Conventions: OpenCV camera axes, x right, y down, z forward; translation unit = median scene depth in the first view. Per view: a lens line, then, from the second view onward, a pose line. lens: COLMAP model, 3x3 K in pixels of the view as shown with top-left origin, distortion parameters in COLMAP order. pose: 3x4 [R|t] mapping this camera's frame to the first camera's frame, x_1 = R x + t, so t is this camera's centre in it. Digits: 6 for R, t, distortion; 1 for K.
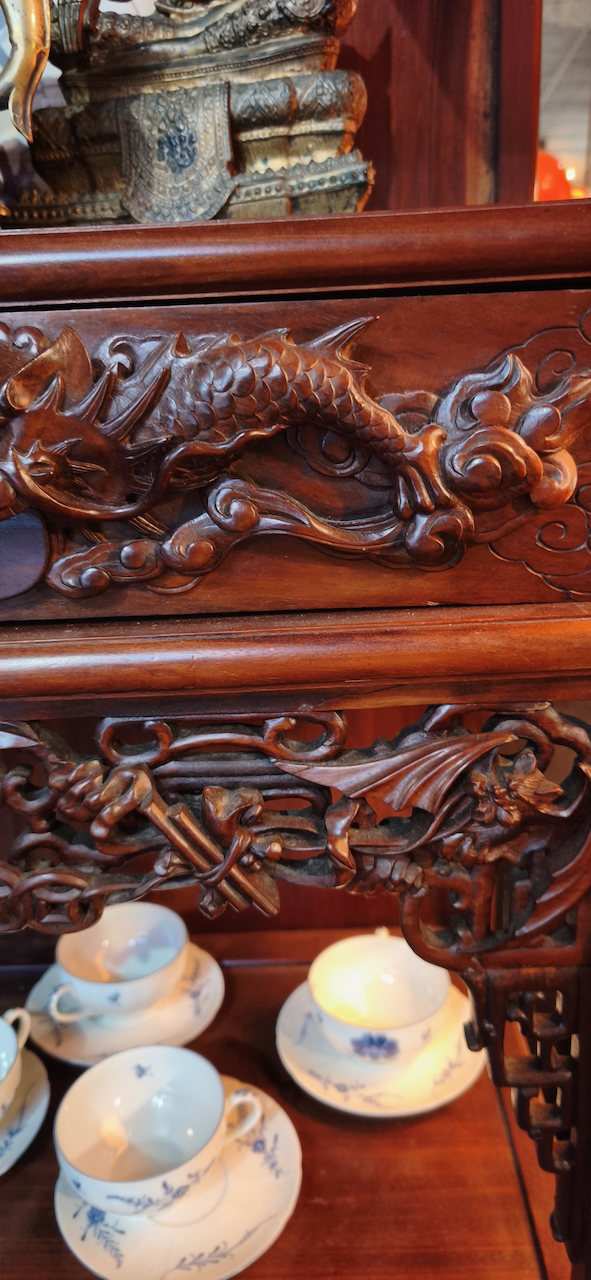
lens RADIAL K [[851.0, 0, 294.4], [0, 851.0, 633.5], [0, 0, 1]] dist [0.034486, -0.002284]
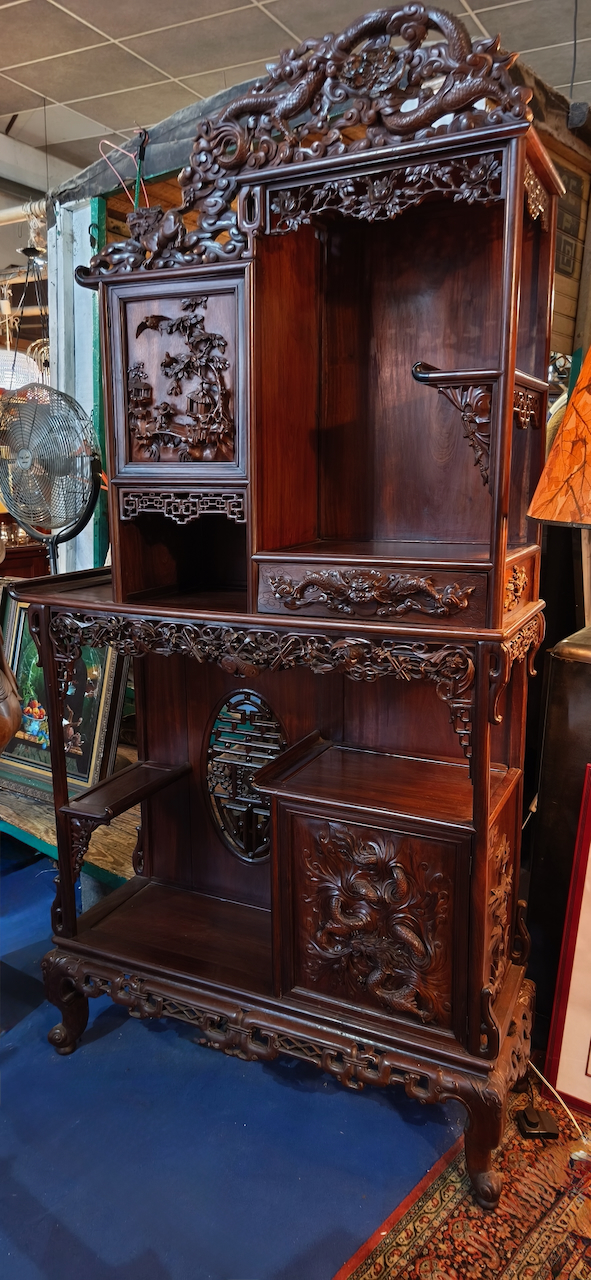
lens RADIAL K [[850.1, 0, 294.9], [0, 850.1, 636.3], [0, 0, 1]] dist [0.047027, -0.027648]
pose [[0.910541, 0.117583, -0.396344, 1.359709], [-0.148576, 0.987721, -0.048304, 0.409610], [0.385797, 0.102870, 0.916830, -4.026046]]
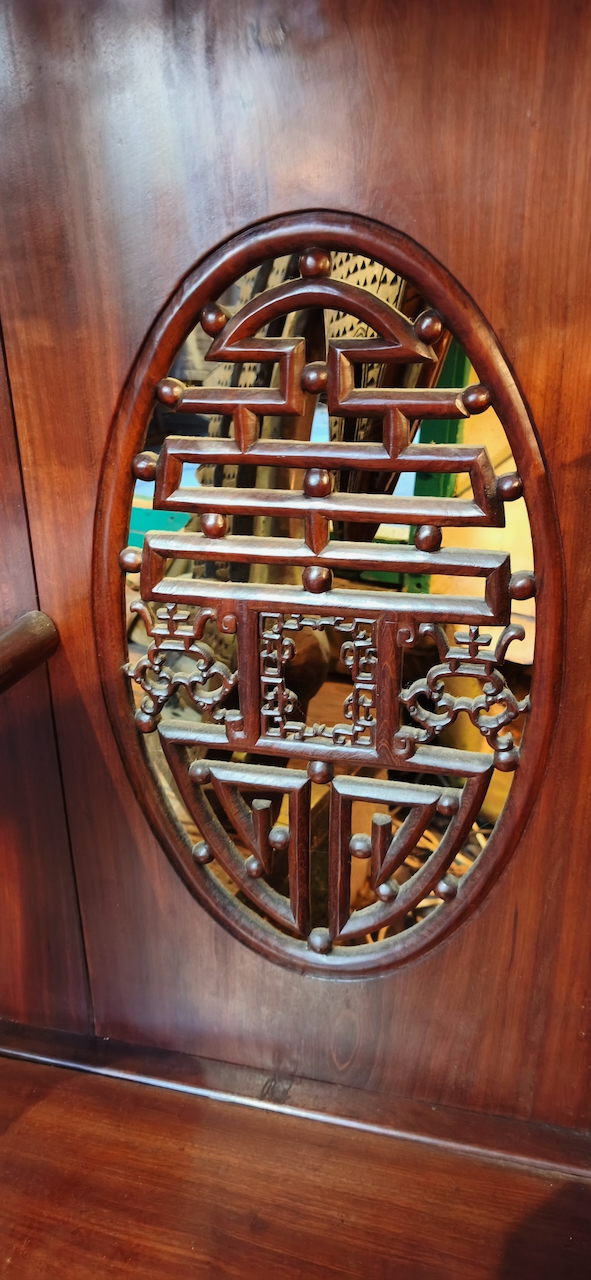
lens RADIAL K [[851.0, 0, 294.4], [0, 851.0, 633.5], [0, 0, 1]] dist [0.034486, -0.002284]
pose [[0.975011, 0.105564, -0.195475, -1.414759], [-0.087209, 0.991132, 0.100260, 1.088527], [0.204325, -0.080708, 0.975570, 0.876931]]
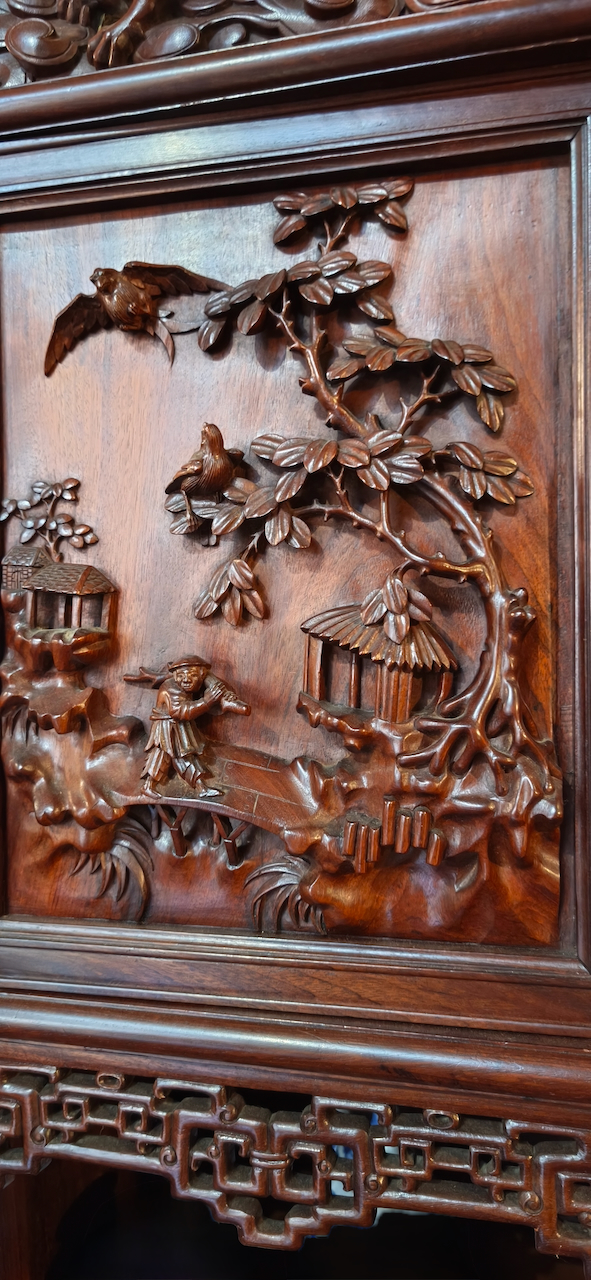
lens RADIAL K [[851.0, 0, 294.4], [0, 851.0, 633.5], [0, 0, 1]] dist [0.034486, -0.002284]
pose [[0.975592, 0.024229, -0.218249, -1.392808], [-0.082336, 0.961745, -0.261280, -0.971842], [0.203570, 0.272872, 0.940266, -0.495964]]
